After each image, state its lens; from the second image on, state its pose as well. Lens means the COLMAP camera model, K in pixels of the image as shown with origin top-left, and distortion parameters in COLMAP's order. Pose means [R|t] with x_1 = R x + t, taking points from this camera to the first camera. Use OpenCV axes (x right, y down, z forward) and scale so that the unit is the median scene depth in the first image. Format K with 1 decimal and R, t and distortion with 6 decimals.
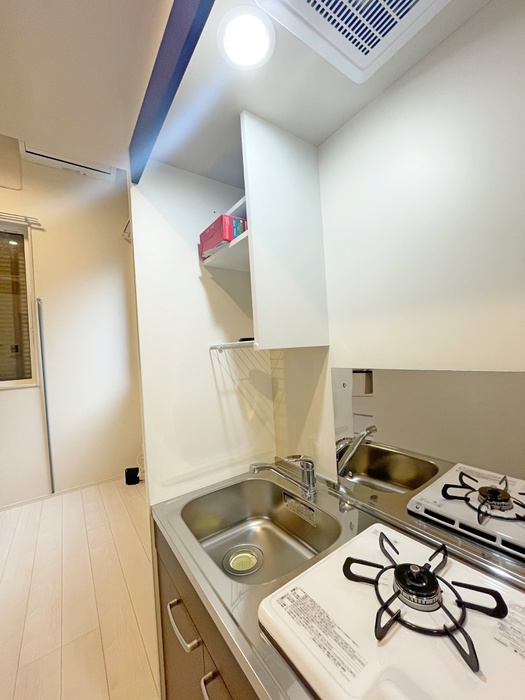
lens RADIAL K [[281.6, 0, 259.1], [0, 281.6, 352.7], [0, 0, 1]] dist [-0.001093, -0.001132]
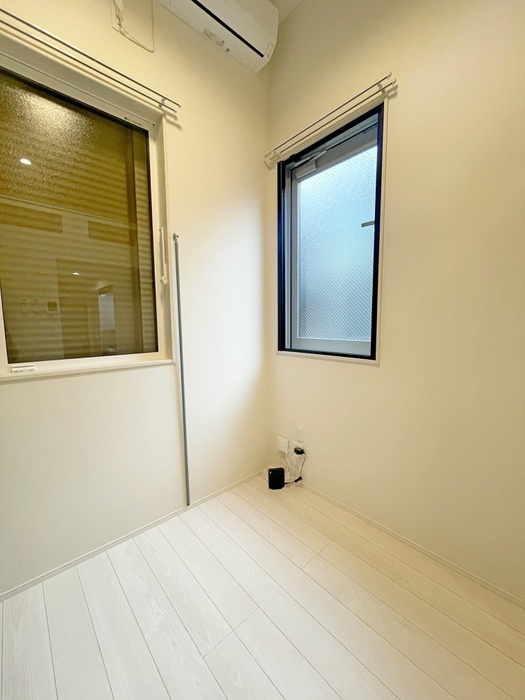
lens RADIAL K [[281.6, 0, 263.4], [0, 281.6, 351.2], [0, 0, 1]] dist [-0.001093, -0.001132]
pose [[0.991977, 0.038682, 0.120356, -0.642180], [-0.050834, 0.993730, 0.099587, 0.006836], [-0.115749, -0.104906, 0.987723, 0.278722]]
